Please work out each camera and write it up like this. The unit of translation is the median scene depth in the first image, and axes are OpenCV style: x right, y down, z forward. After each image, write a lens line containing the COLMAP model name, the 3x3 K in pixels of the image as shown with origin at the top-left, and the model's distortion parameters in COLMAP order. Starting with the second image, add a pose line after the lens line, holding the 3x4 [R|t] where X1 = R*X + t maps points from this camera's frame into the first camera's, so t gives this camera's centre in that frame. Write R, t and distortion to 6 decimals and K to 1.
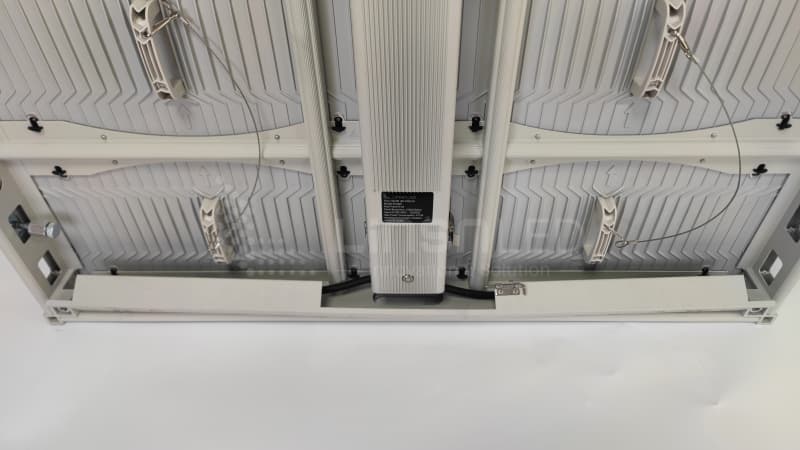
lens RADIAL K [[545.7, 0, 400.0], [0, 545.7, 225.0], [0, 0, 1]] dist [0.040013, -0.001662]
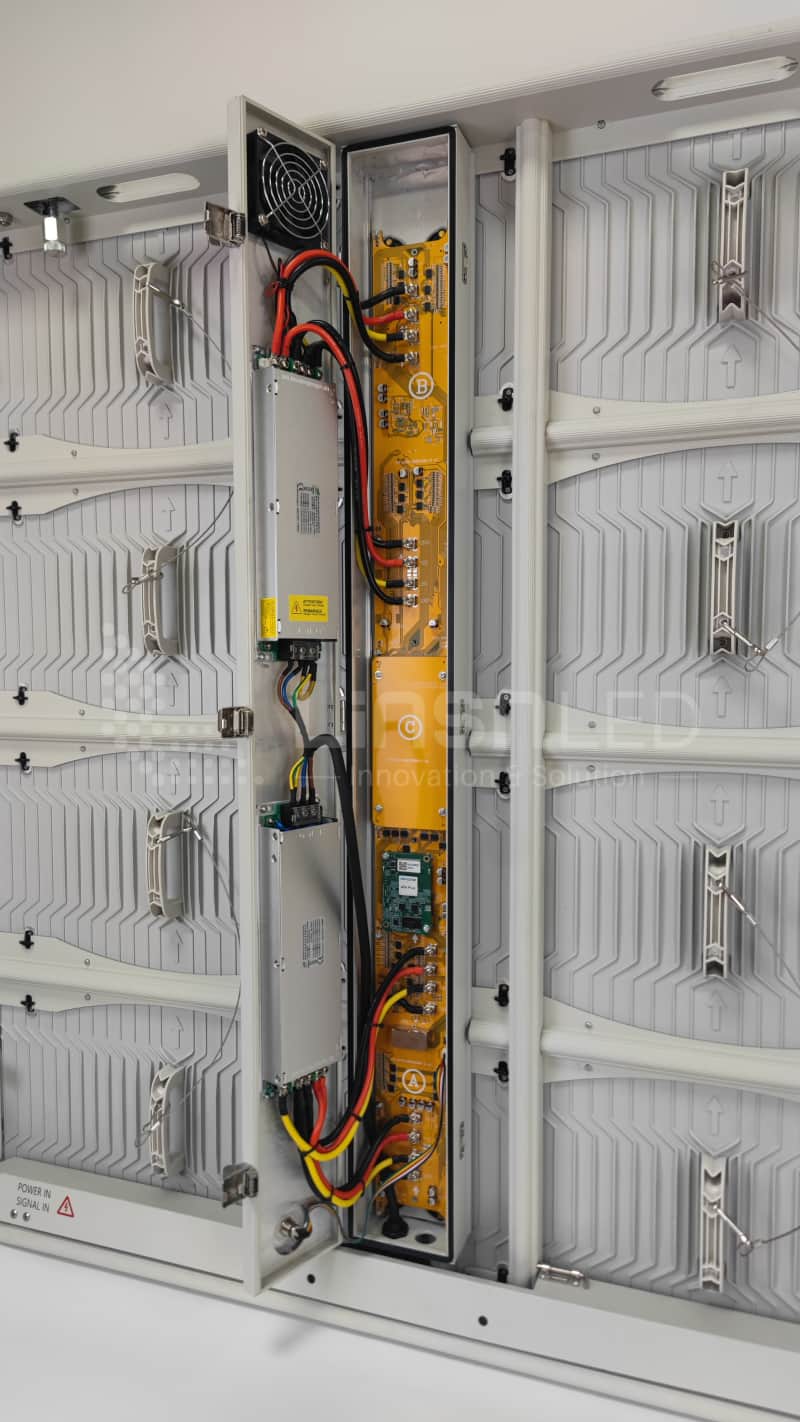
lens RADIAL K [[970.0, 0, 401.4], [0, 970.0, 722.1], [0, 0, 1]] dist [0.040013, -0.001662]
pose [[0.943979, 0.034465, -0.328201, 0.421567], [-0.230463, 0.780680, -0.580883, 0.325634], [0.236200, 0.623980, 0.744889, -0.260459]]
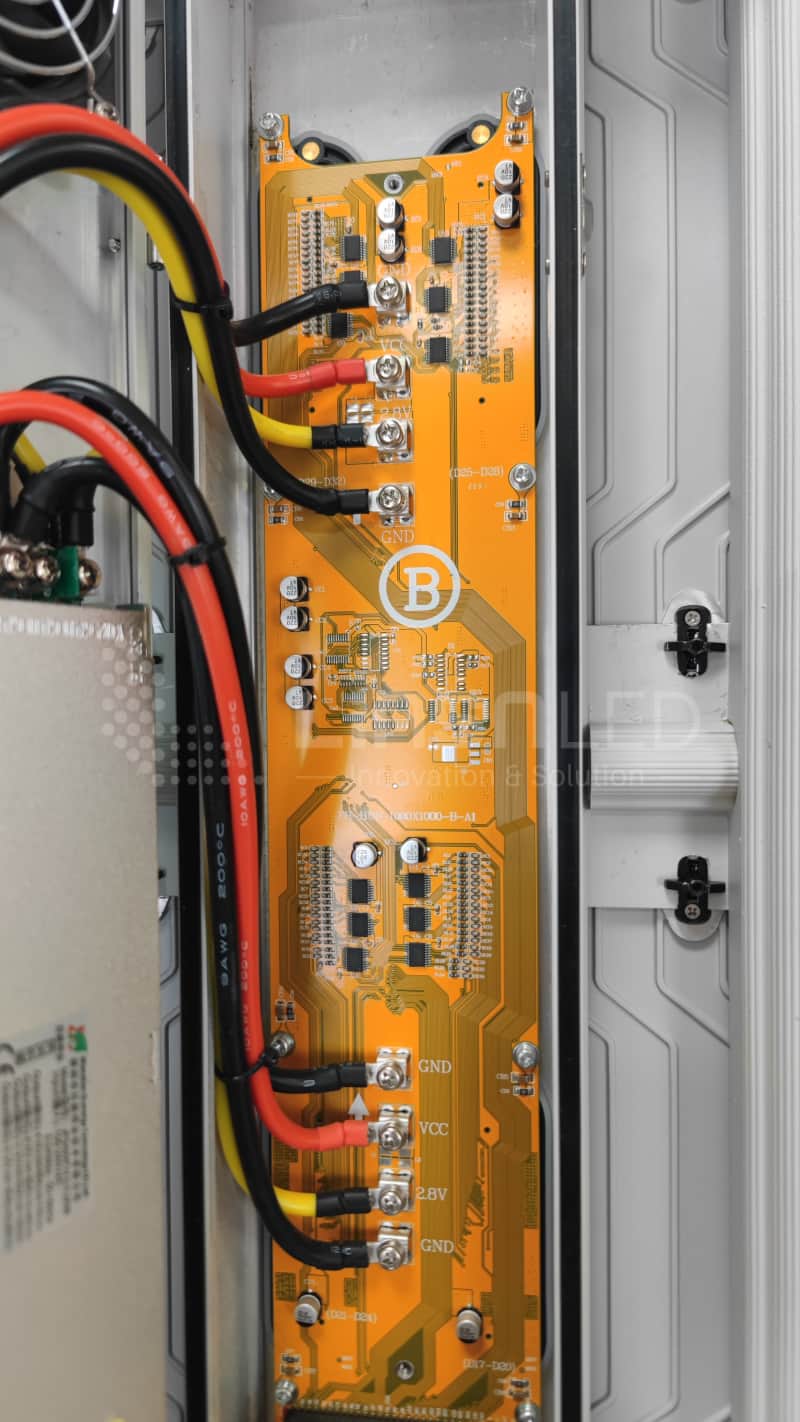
lens RADIAL K [[1004.9, 0, 400.0], [0, 1004.9, 711.0], [0, 0, 1]] dist [-0.001618, -0.002889]
pose [[0.989554, 0.006276, -0.144028, 0.065649], [-0.099835, 0.750559, -0.653219, -0.448423], [0.104002, 0.660774, 0.743345, 0.140663]]
